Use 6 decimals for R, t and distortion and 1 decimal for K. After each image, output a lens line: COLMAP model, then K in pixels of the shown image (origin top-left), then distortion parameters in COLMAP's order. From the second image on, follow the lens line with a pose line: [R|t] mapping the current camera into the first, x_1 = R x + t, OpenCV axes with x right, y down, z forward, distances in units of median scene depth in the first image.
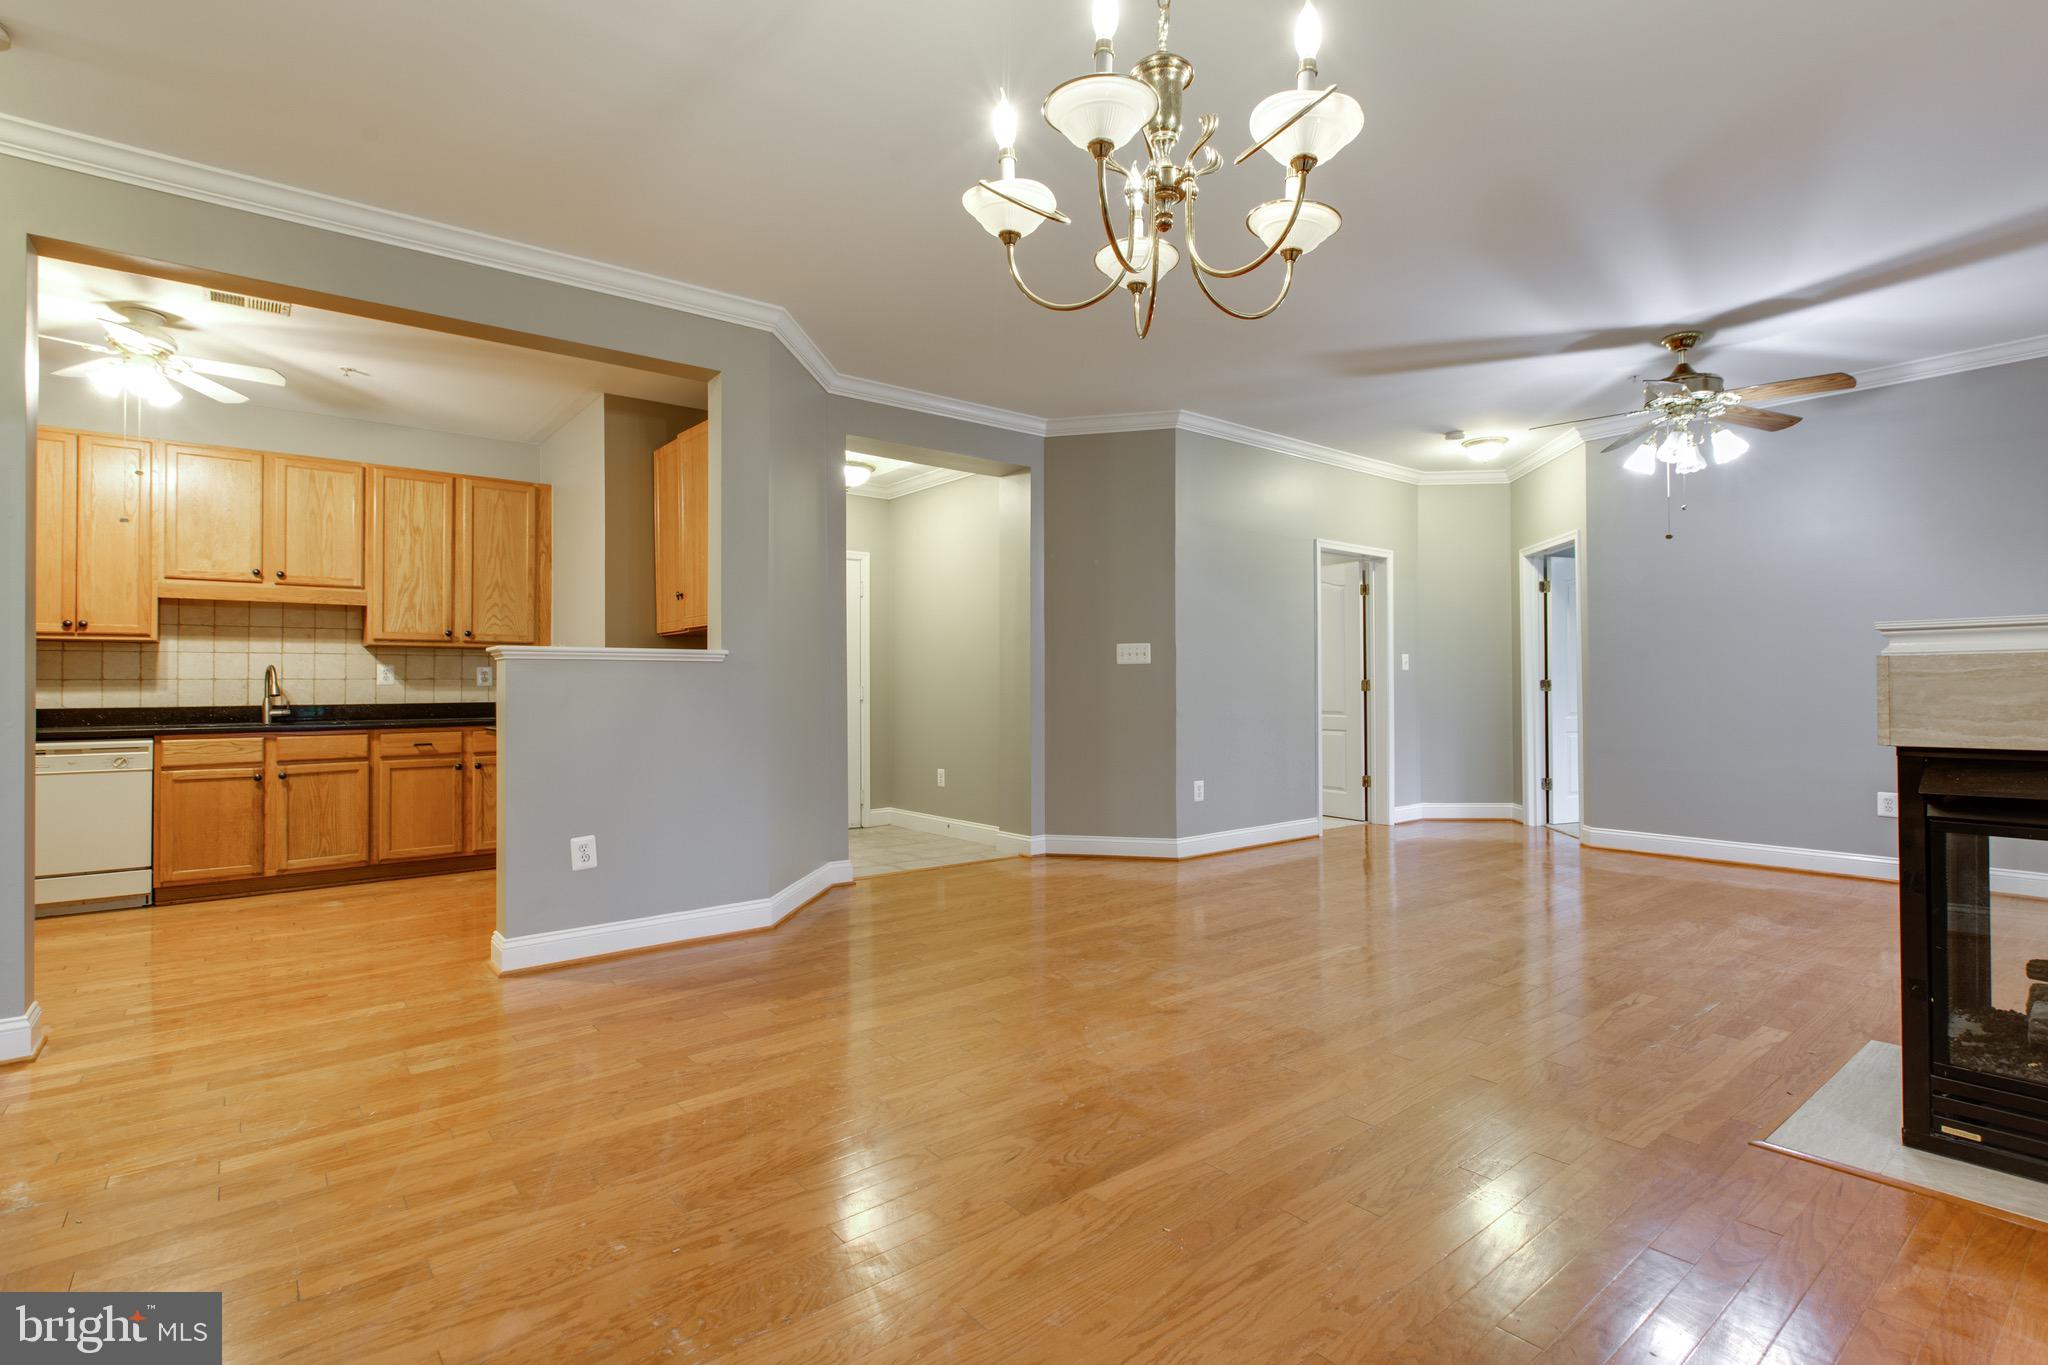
lens RADIAL K [[1049.2, 0, 1111.7], [0, 1049.2, 669.7], [0, 0, 1]] dist [-0.000299, -0.001901]
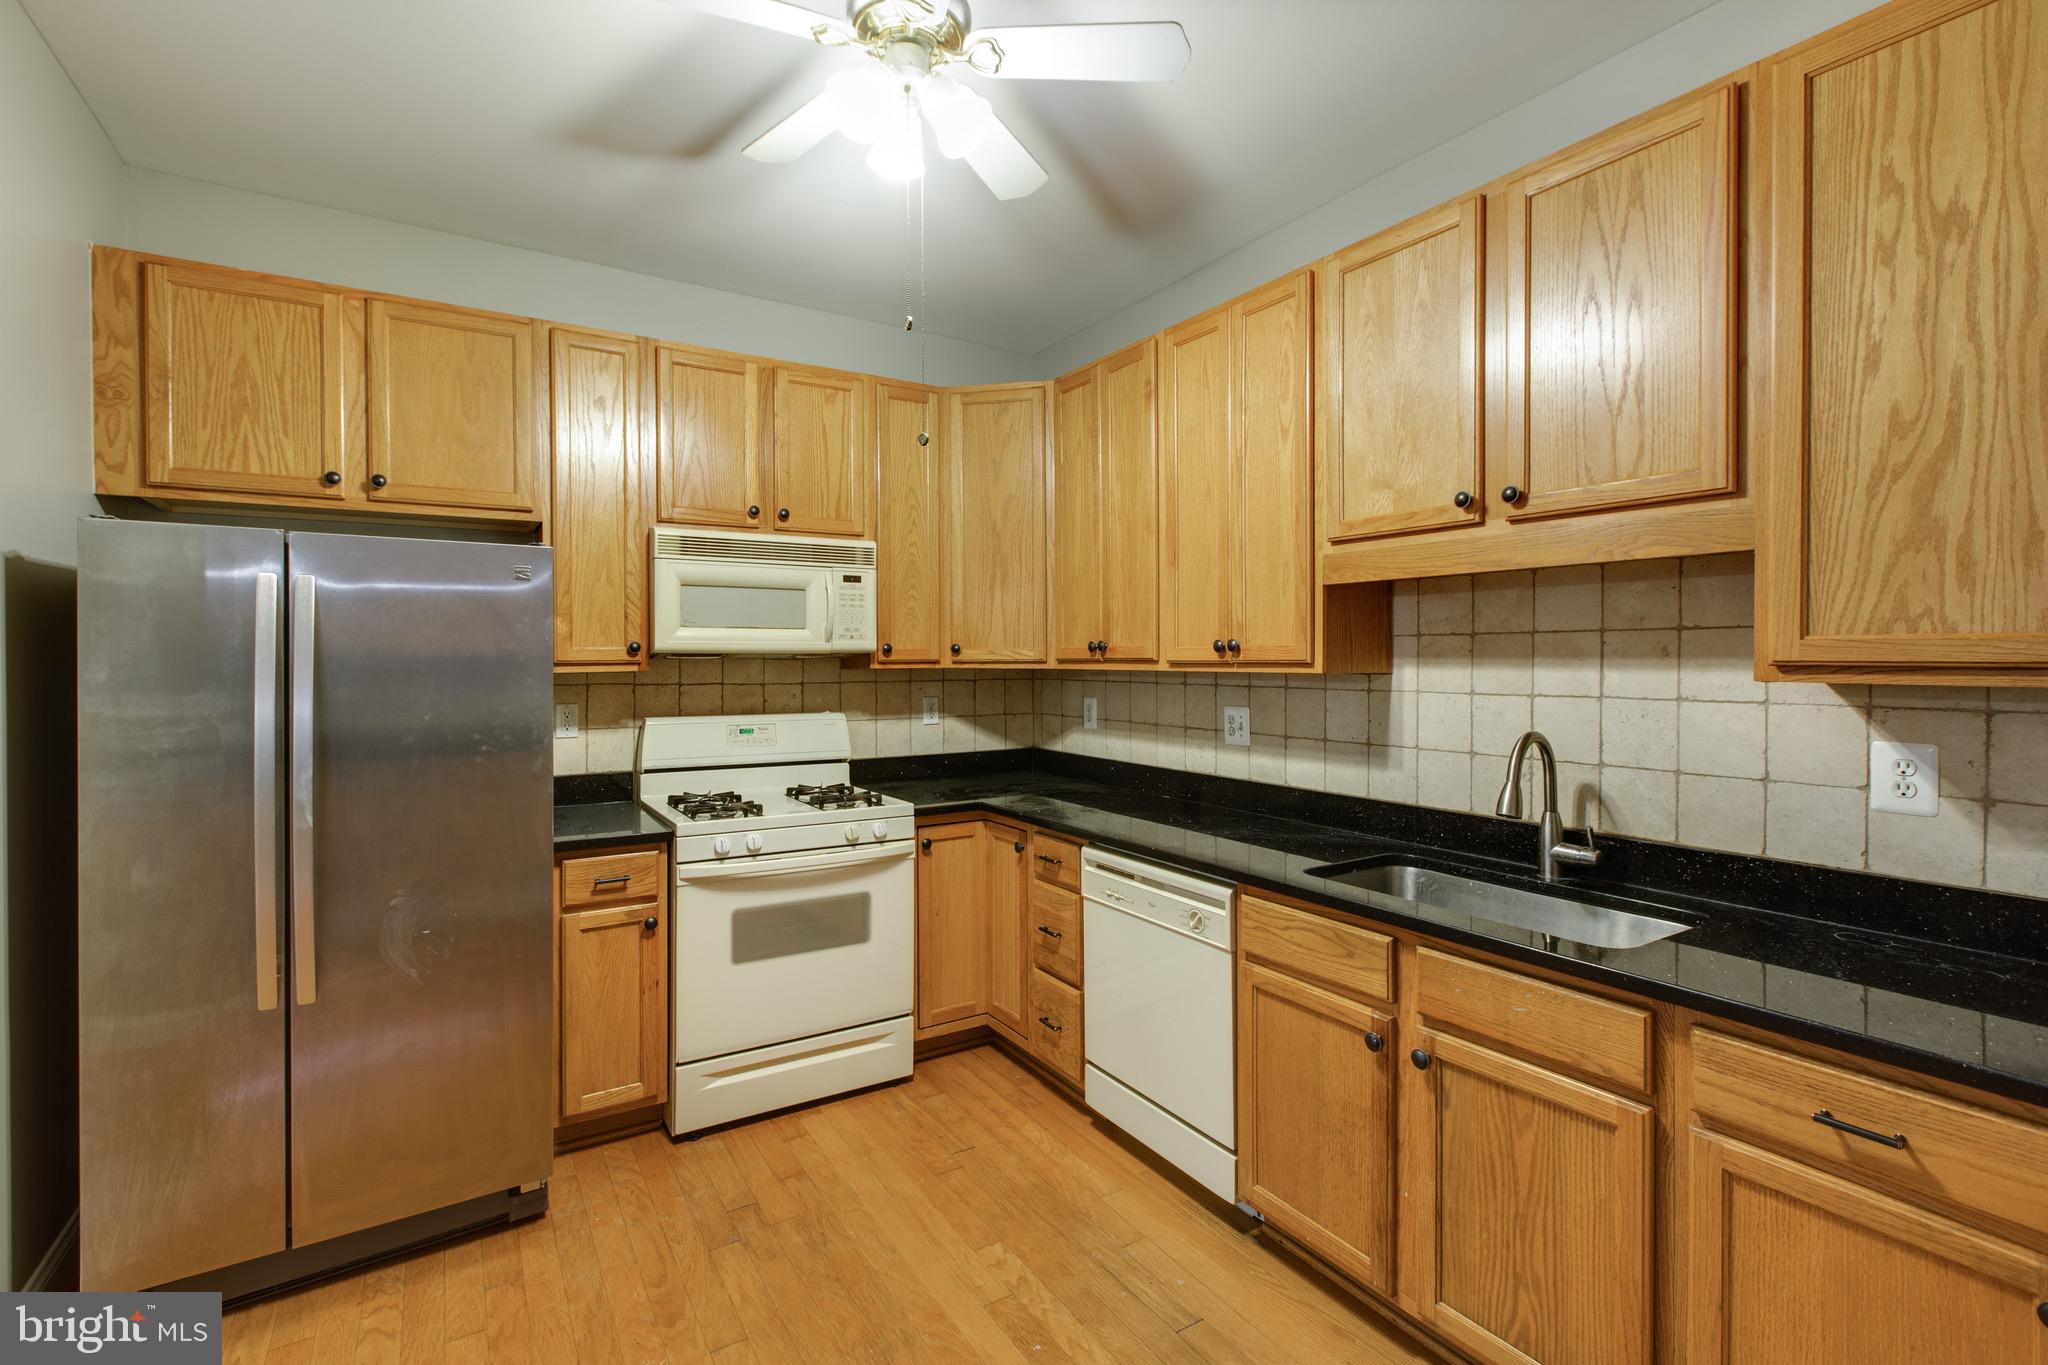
lens RADIAL K [[897.9, 0, 1046.0], [0, 897.9, 661.9], [0, 0, 1]] dist [-0.001380, -0.000105]
pose [[-0.164058, 0.015705, -0.986326, -0.440293], [0.023295, 0.999656, 0.012042, -0.038345], [0.986176, -0.021001, -0.164368, 0.868262]]
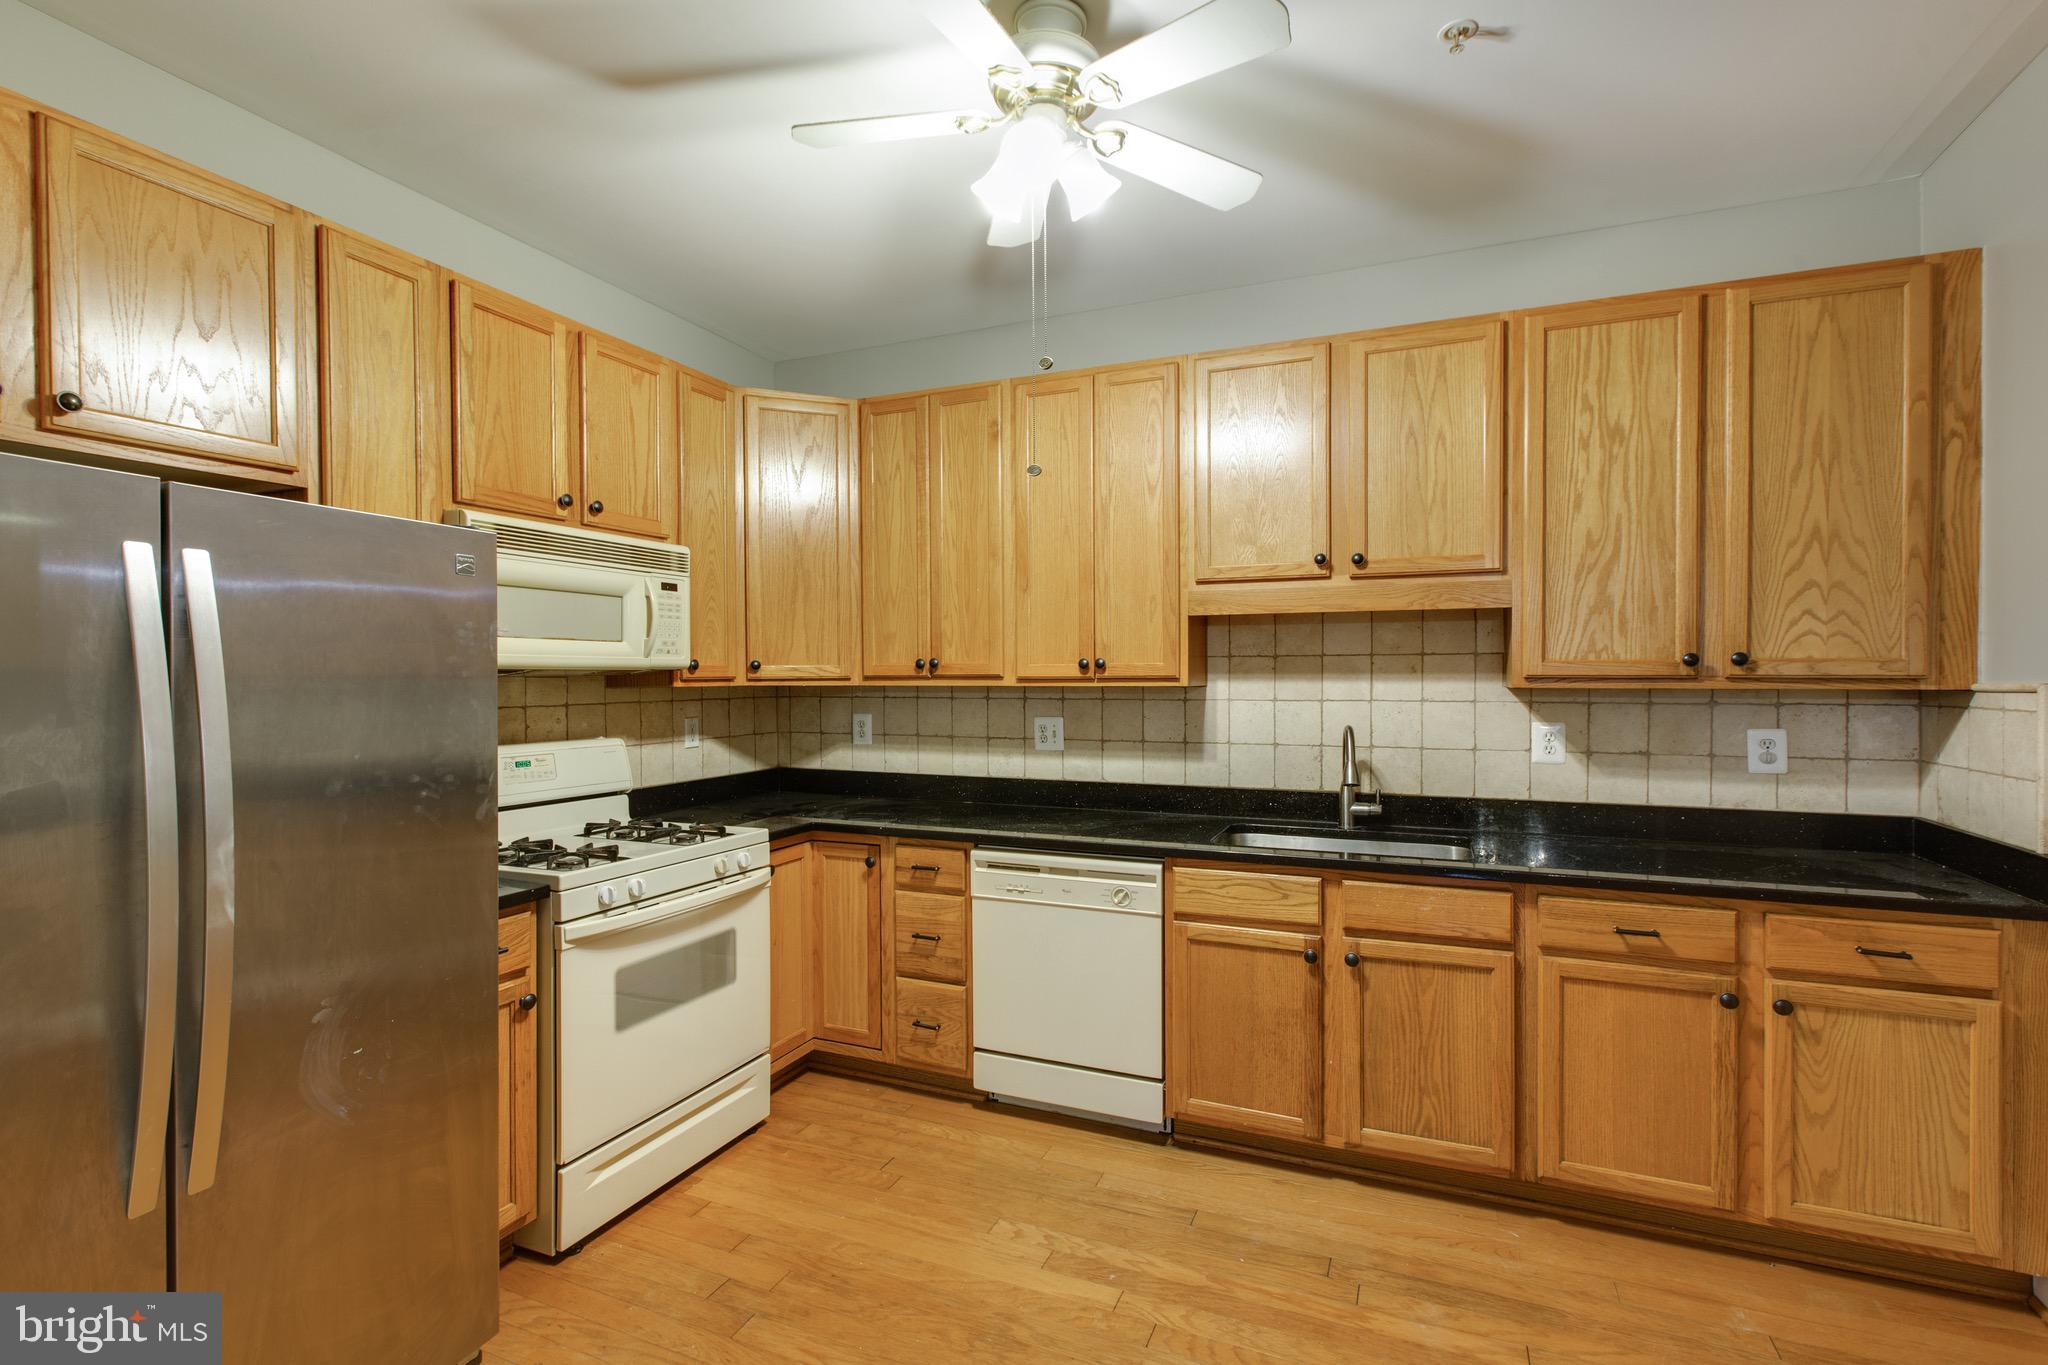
lens RADIAL K [[903.2, 0, 992.9], [0, 903.2, 680.1], [0, 0, 1]] dist [-0.001335, 0.000954]
pose [[0.407344, 0.015076, -0.913151, -0.438847], [0.016844, 0.999570, 0.024017, -0.042820], [0.913120, -0.025164, 0.406914, 0.628133]]
